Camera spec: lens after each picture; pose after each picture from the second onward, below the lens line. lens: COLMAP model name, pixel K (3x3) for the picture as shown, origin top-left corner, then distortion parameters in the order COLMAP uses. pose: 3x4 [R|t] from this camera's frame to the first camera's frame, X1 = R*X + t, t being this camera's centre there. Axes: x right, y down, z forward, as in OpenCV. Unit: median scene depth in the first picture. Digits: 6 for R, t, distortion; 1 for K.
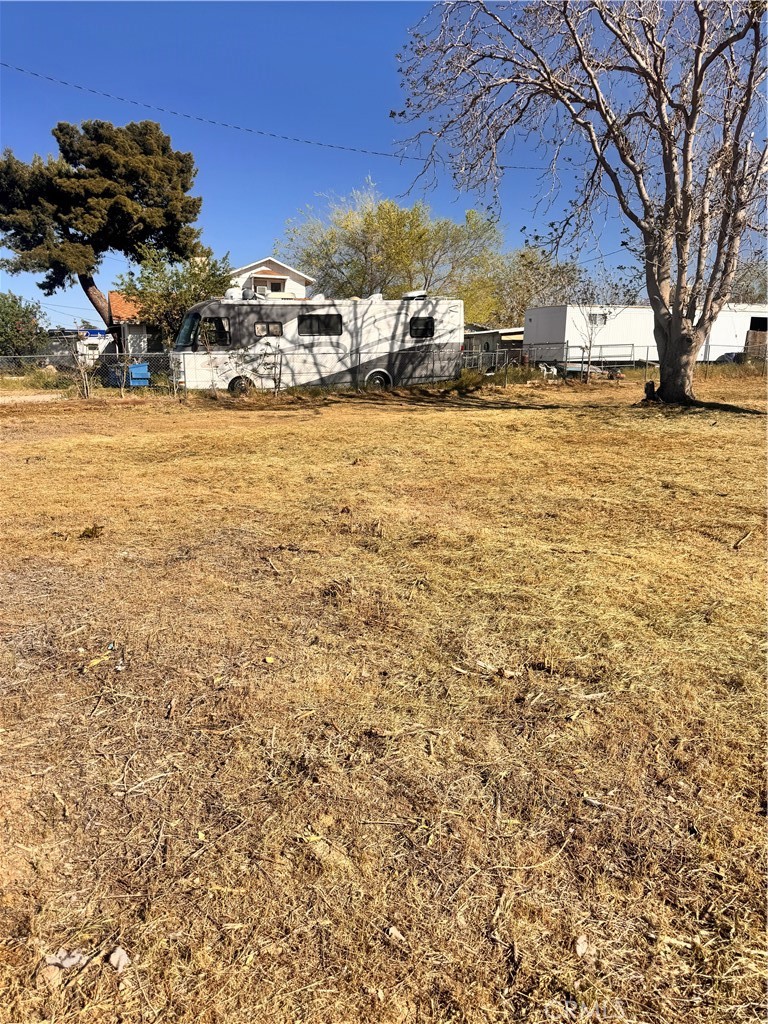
lens RADIAL K [[717.8, 0, 380.1], [0, 717.8, 518.2], [0, 0, 1]] dist [0.141060, -0.267485]
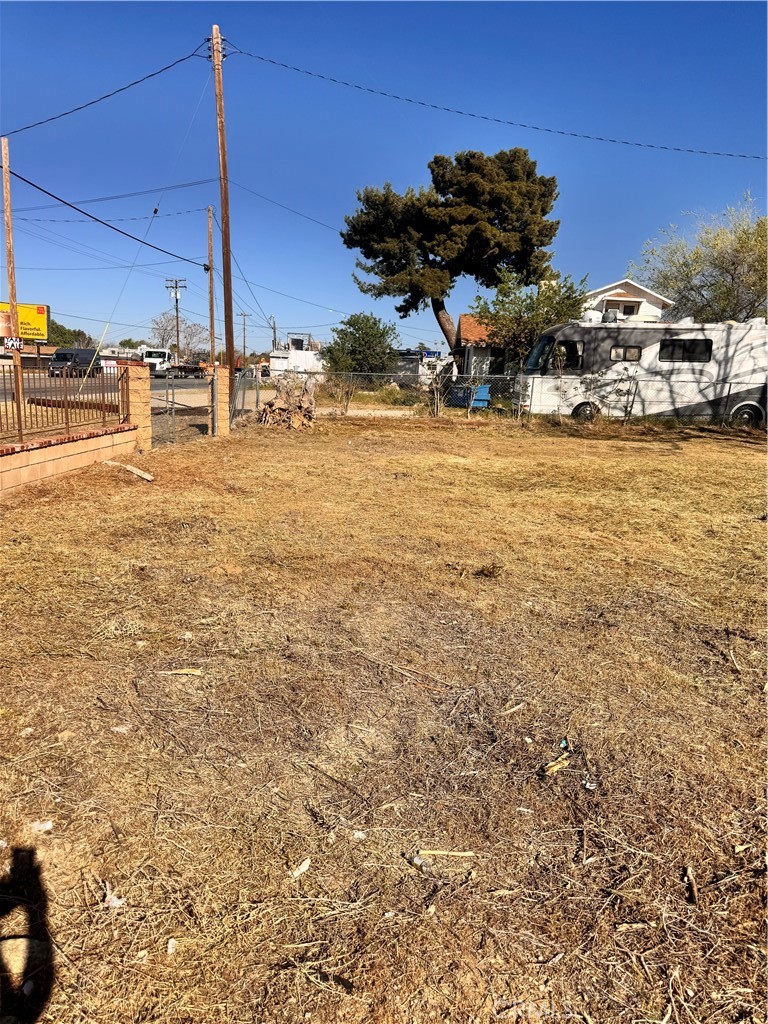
lens RADIAL K [[717.8, 0, 380.1], [0, 717.8, 518.2], [0, 0, 1]] dist [0.141060, -0.267485]
pose [[0.910579, 0.122938, -0.394629, -0.044797], [-0.134849, 0.990863, -0.002473, -0.006745], [0.390720, 0.055467, 0.918837, 0.028942]]
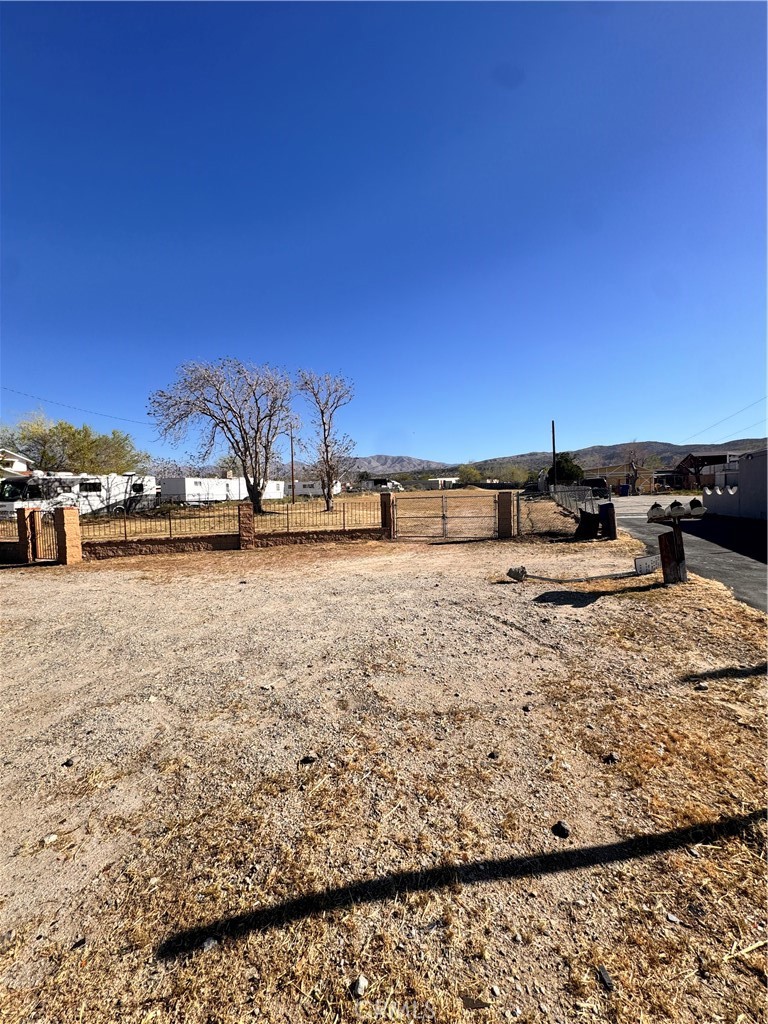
lens RADIAL K [[410.0, 0, 383.8], [0, 410.0, 512.0], [0, 0, 1]] dist [-0.002965, 0.000650]
pose [[0.663341, -0.049739, 0.746662, -0.423936], [0.184729, 0.977793, -0.098980, 0.087965], [-0.725158, 0.203587, 0.657798, -0.422020]]
